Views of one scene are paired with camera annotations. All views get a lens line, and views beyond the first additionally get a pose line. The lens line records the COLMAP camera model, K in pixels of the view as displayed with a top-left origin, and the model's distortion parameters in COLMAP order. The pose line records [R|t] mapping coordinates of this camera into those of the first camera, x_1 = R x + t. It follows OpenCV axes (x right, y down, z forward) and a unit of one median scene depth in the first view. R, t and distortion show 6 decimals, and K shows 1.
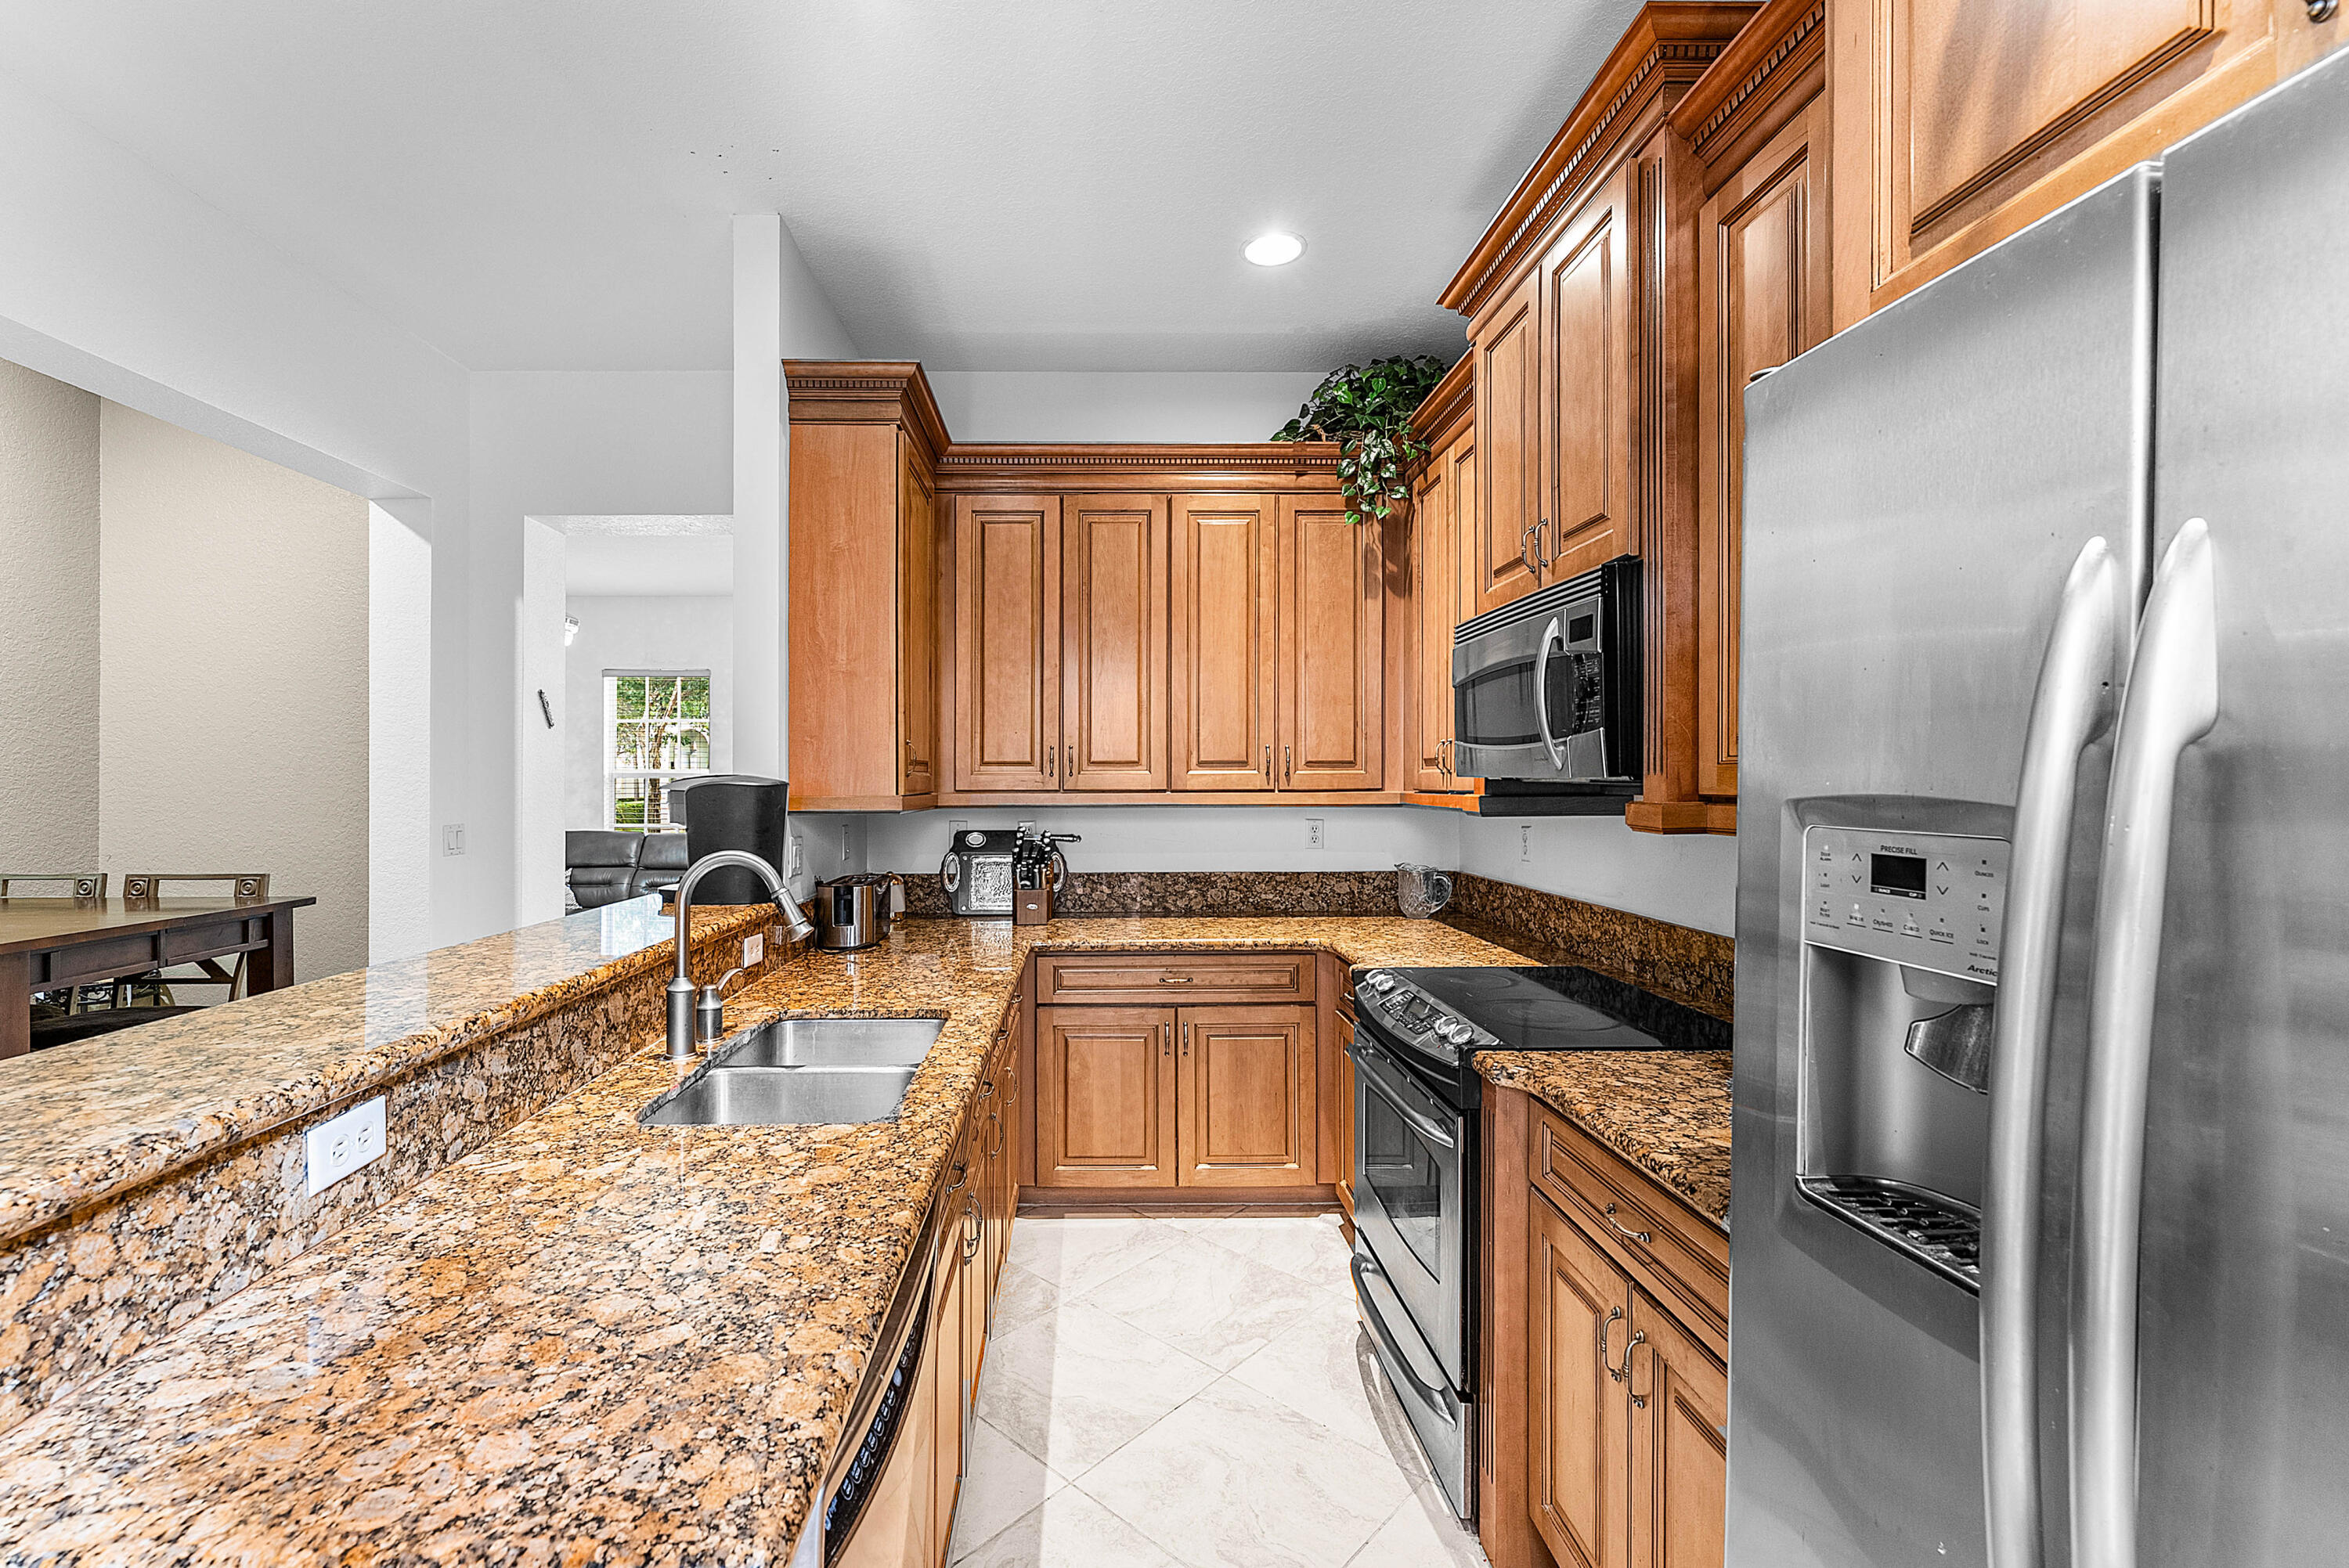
lens RADIAL K [[967.9, 0, 1113.7], [0, 967.9, 790.1], [0, 0, 1]] dist [0.000700, -0.001257]
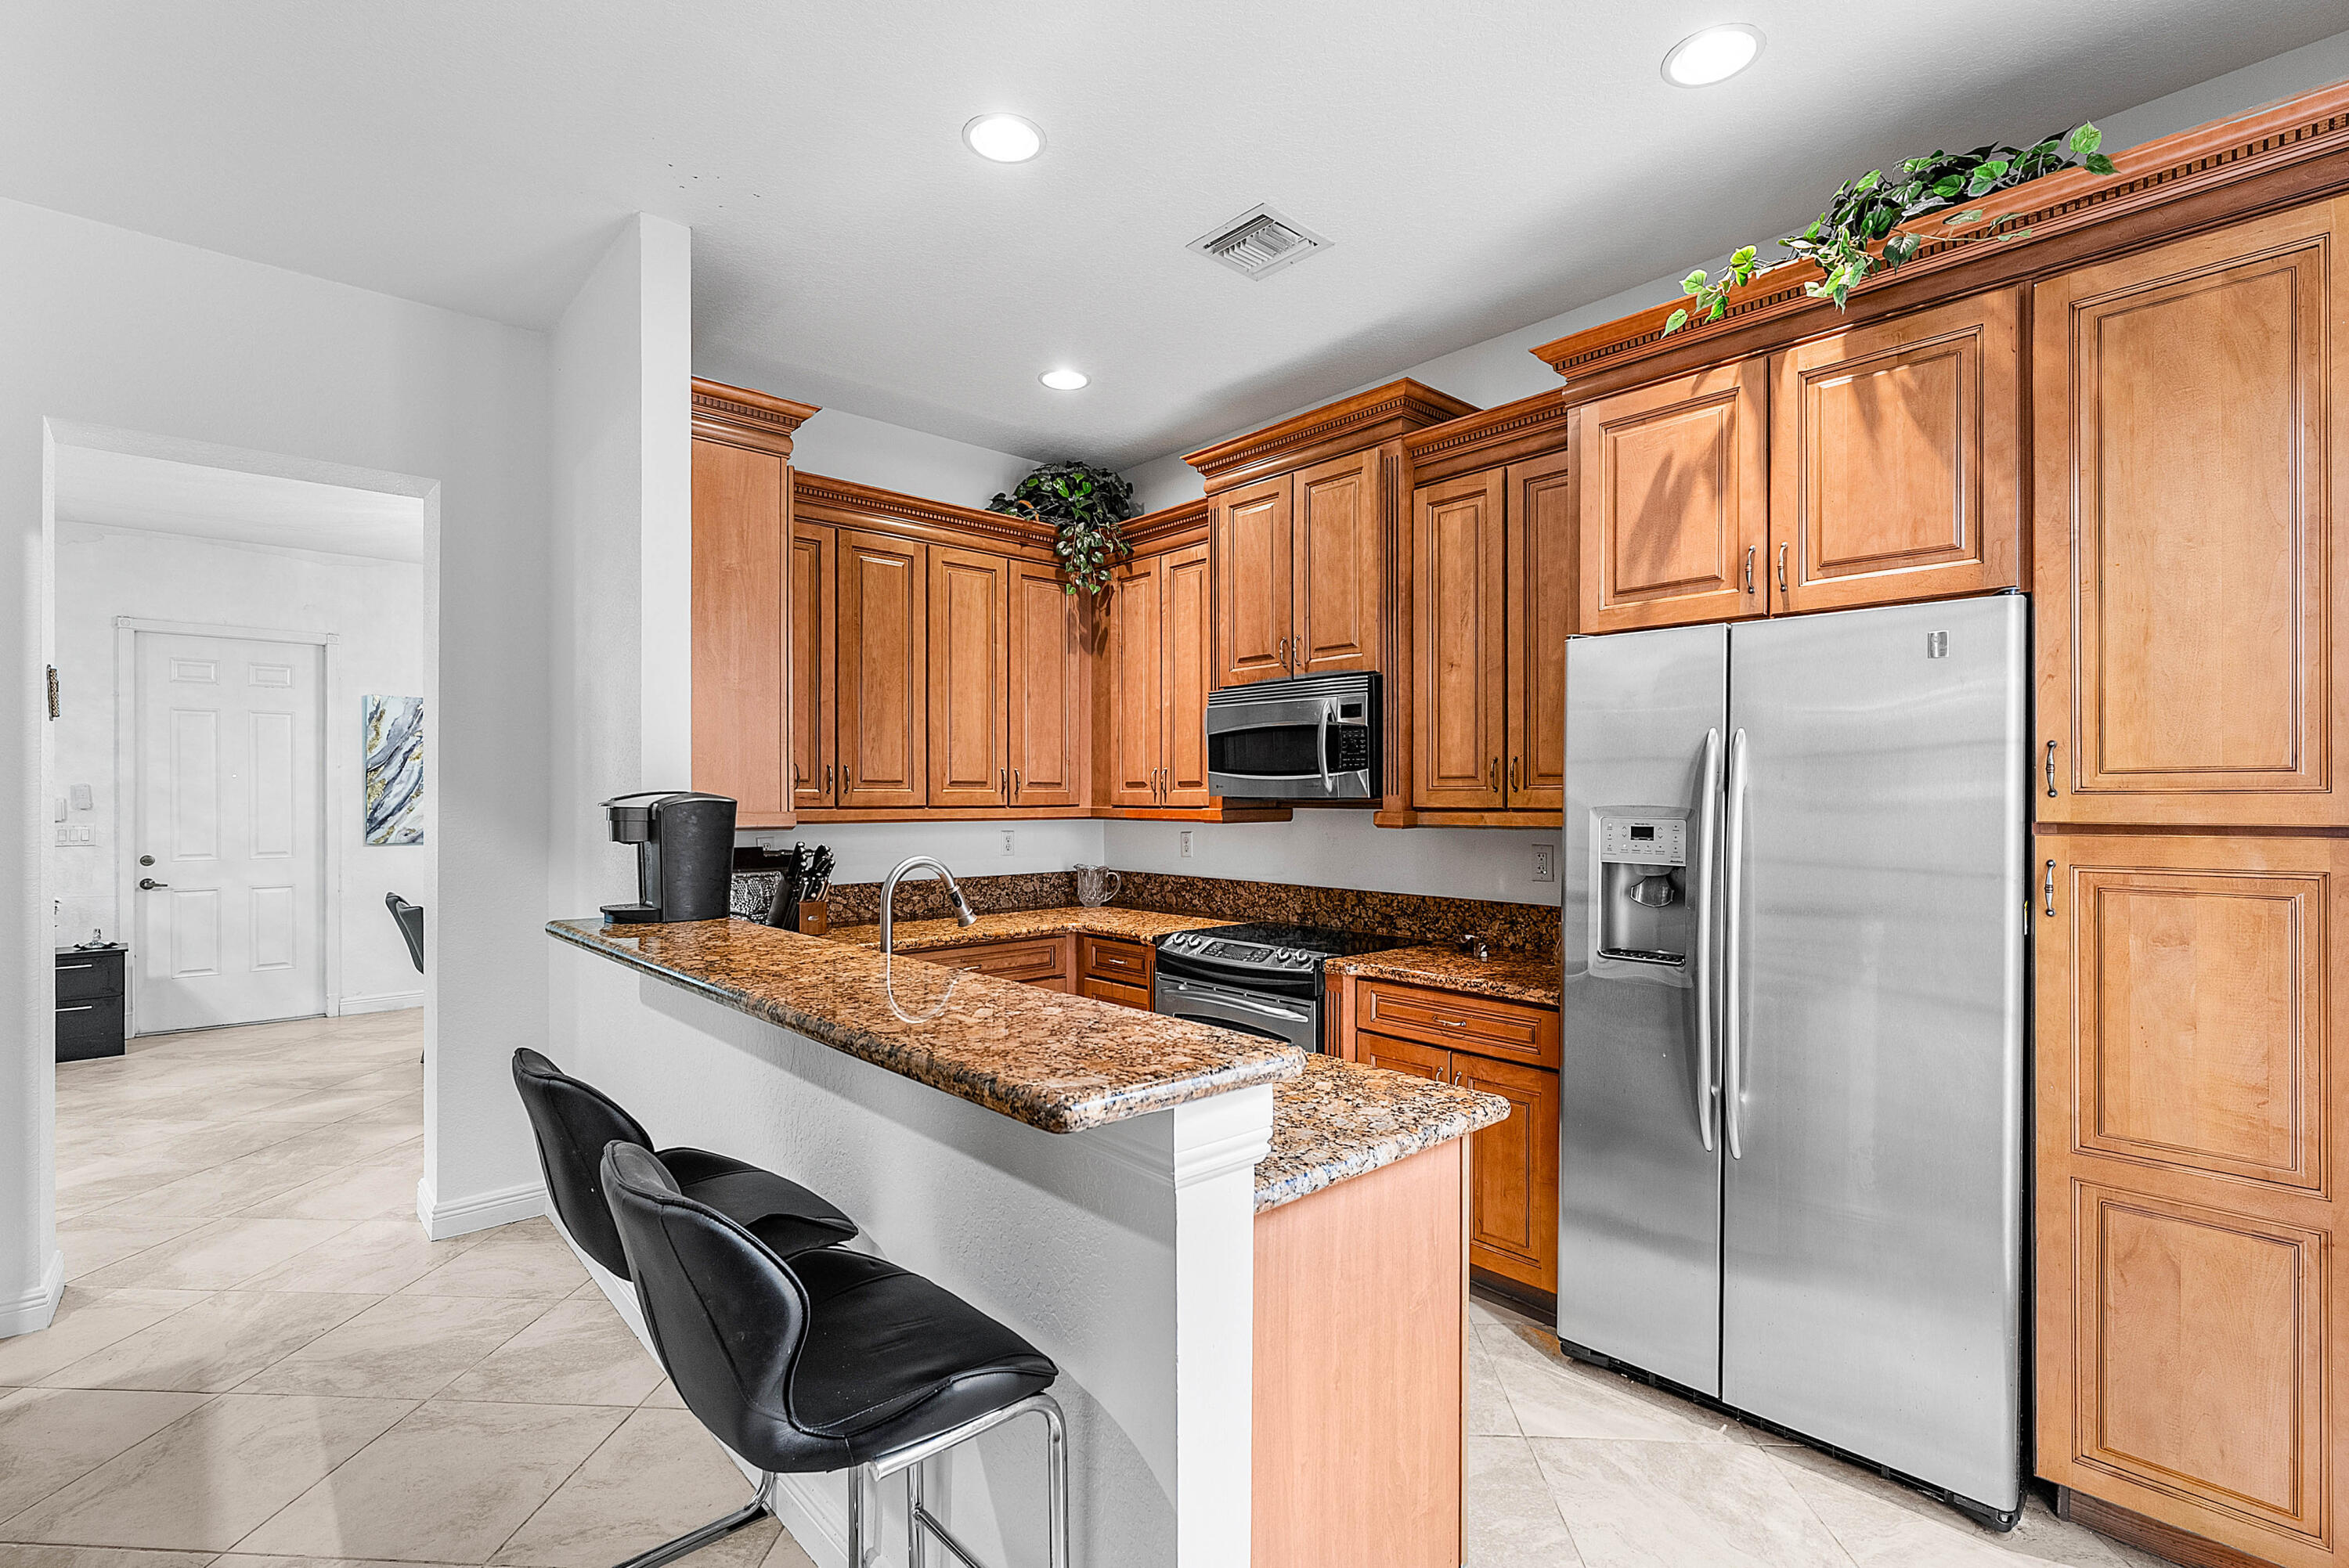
lens RADIAL K [[1062.8, 0, 1141.5], [0, 1062.8, 803.5], [0, 0, 1]] dist [-0.003701, 0.001480]
pose [[0.756788, -0.000767, 0.653659, -0.592731], [0.003463, 0.999990, -0.002837, 0.001284], [-0.653651, 0.004411, 0.756784, -0.104064]]
